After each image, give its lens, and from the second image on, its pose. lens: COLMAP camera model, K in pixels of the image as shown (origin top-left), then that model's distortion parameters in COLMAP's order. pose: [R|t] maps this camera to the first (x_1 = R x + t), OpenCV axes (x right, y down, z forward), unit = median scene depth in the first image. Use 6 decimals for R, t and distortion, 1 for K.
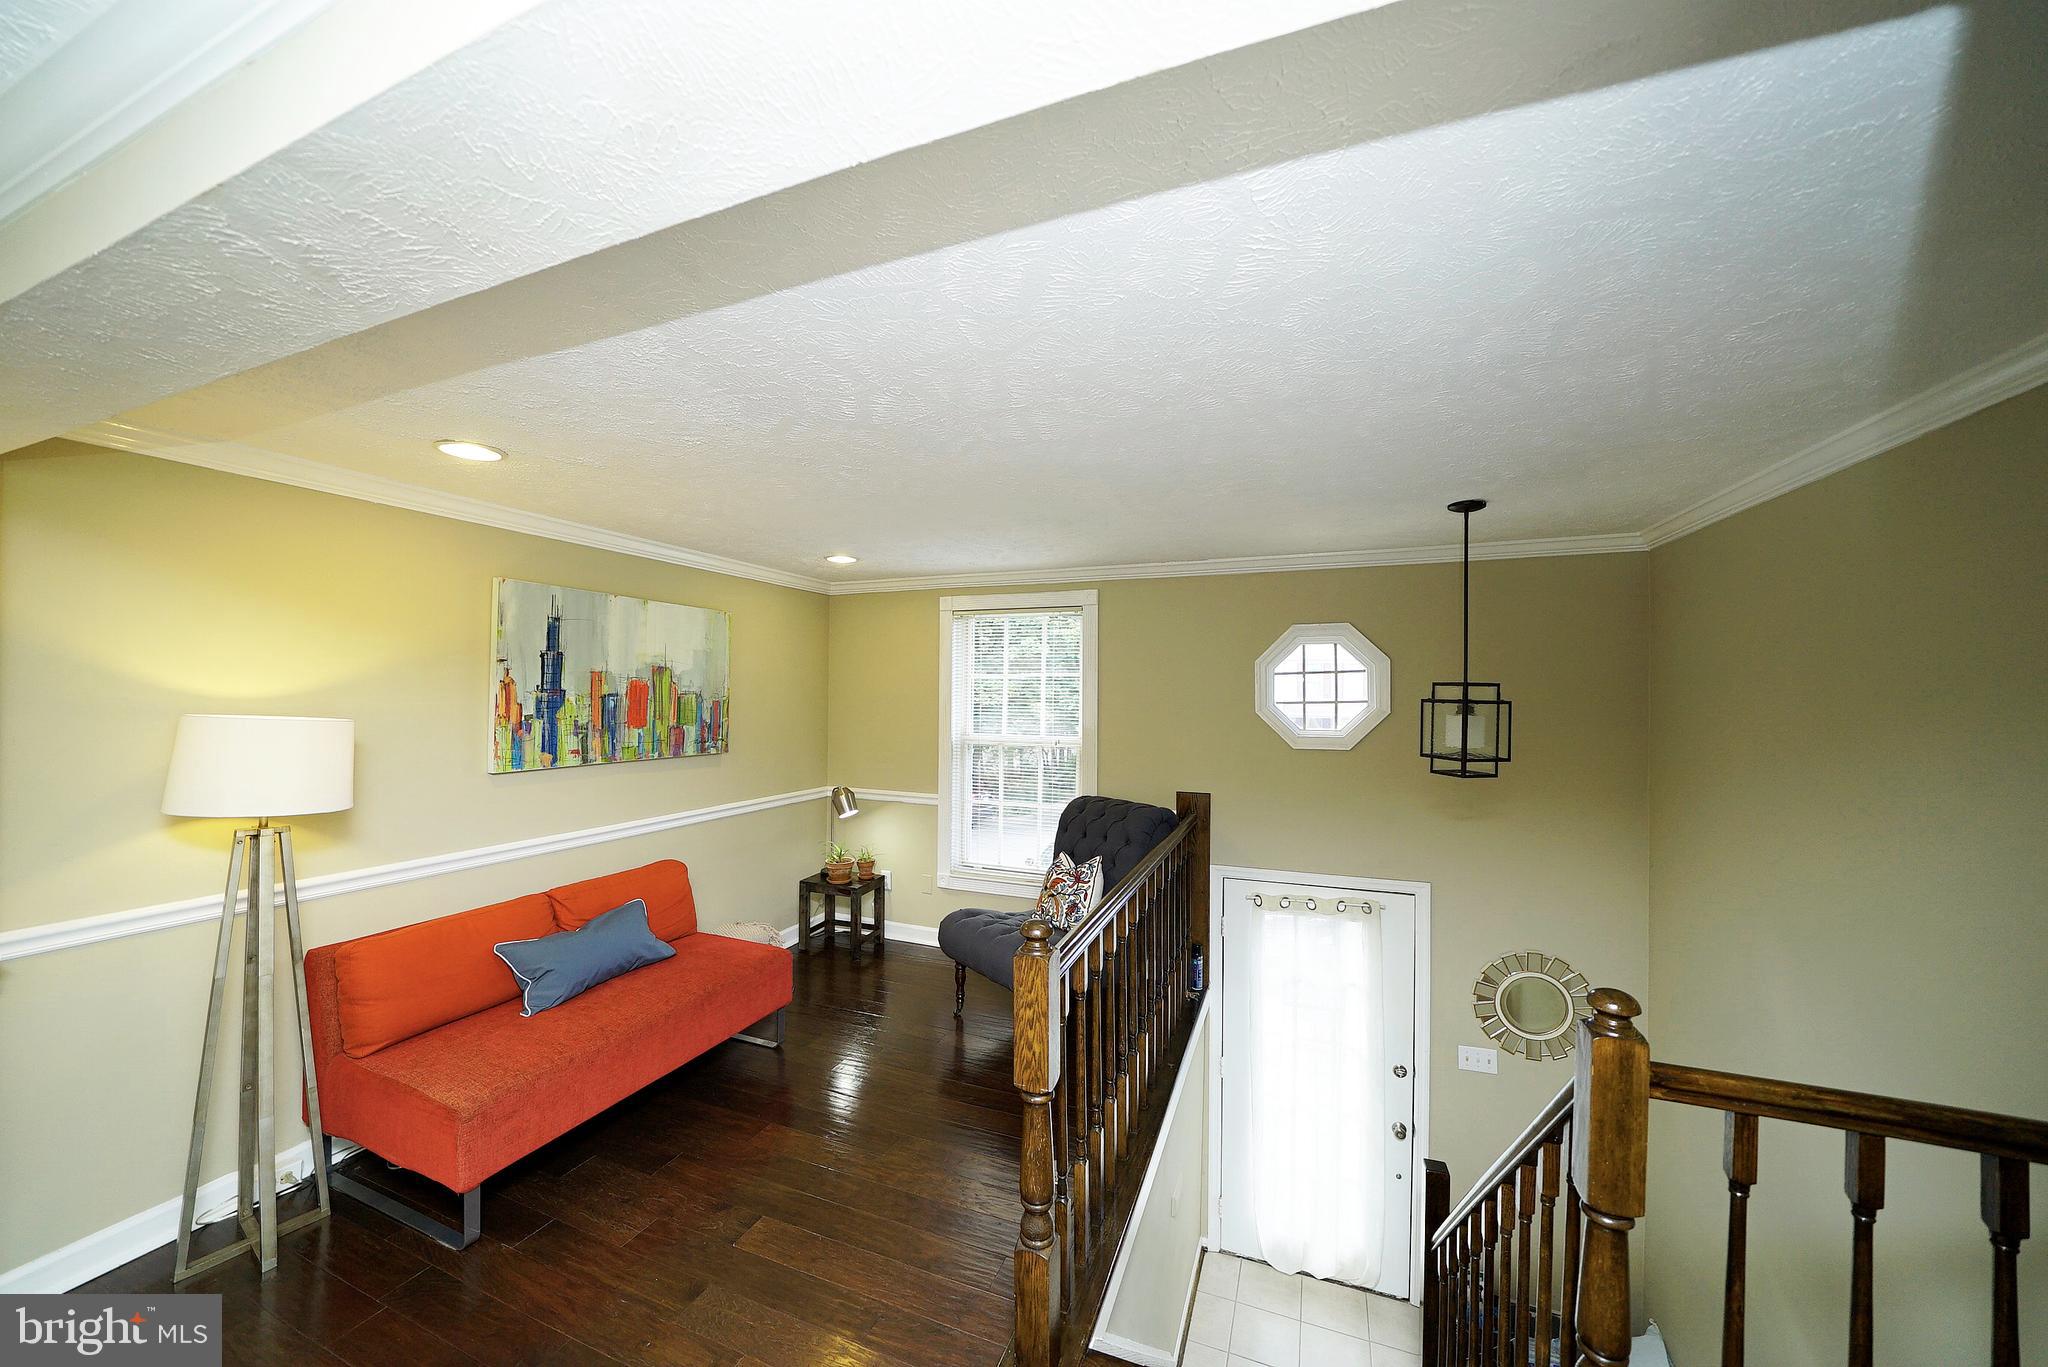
lens RADIAL K [[710.1, 0, 1025.3], [0, 710.1, 685.4], [0, 0, 1]] dist [-0.025236, 0.002582]
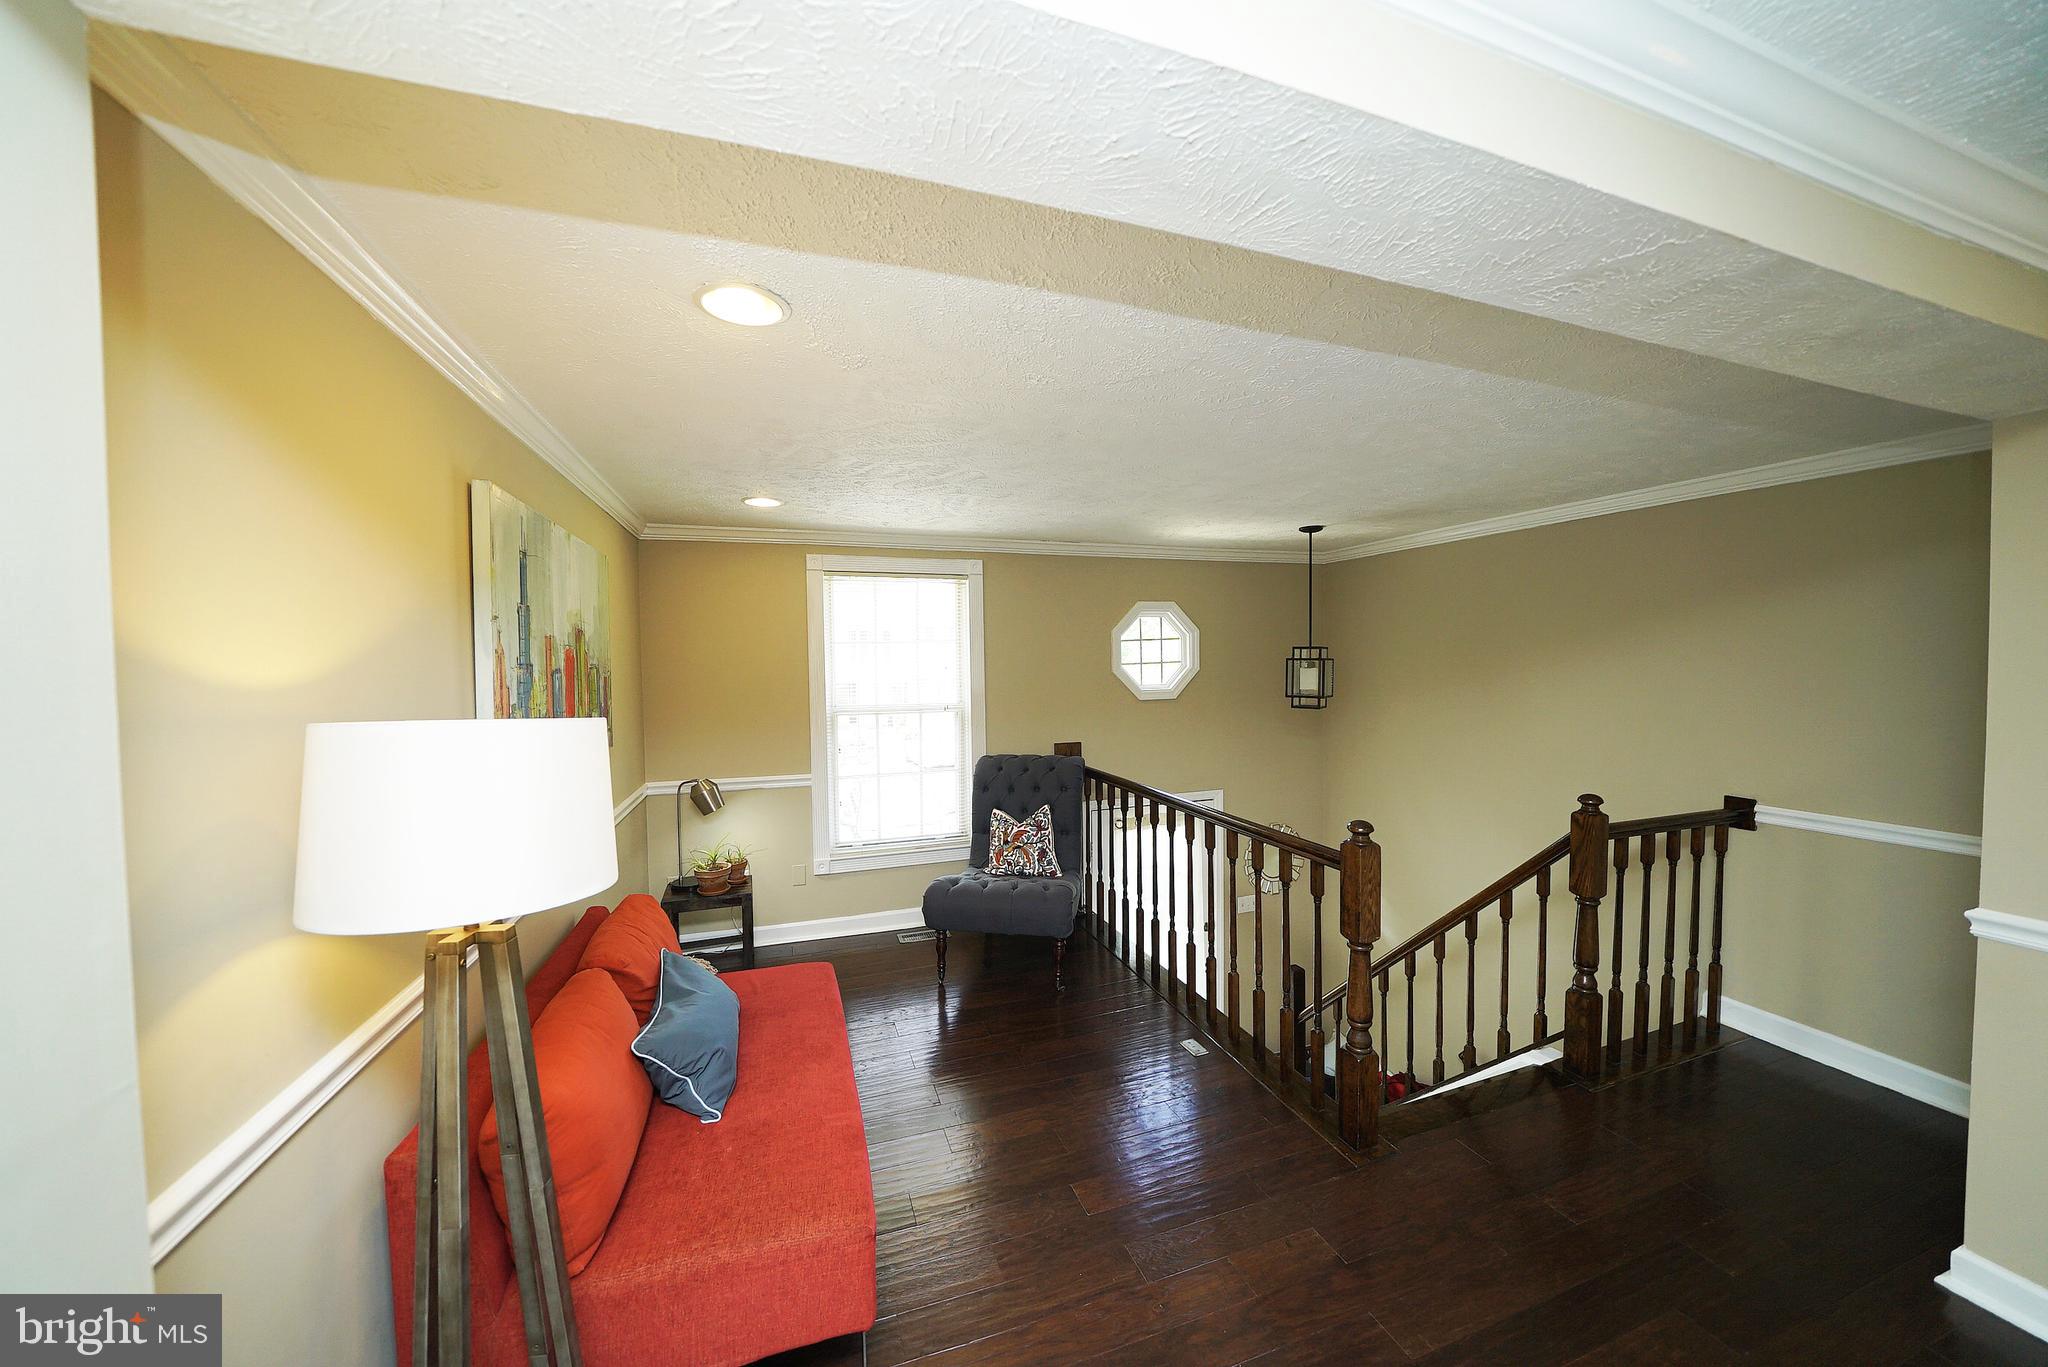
lens RADIAL K [[710.1, 0, 1025.3], [0, 710.1, 685.4], [0, 0, 1]] dist [-0.025236, 0.002582]
pose [[0.762986, -0.039850, 0.645186, -0.597588], [0.009253, 0.998669, 0.050740, -0.002842], [-0.646349, -0.032744, 0.762339, 0.170974]]
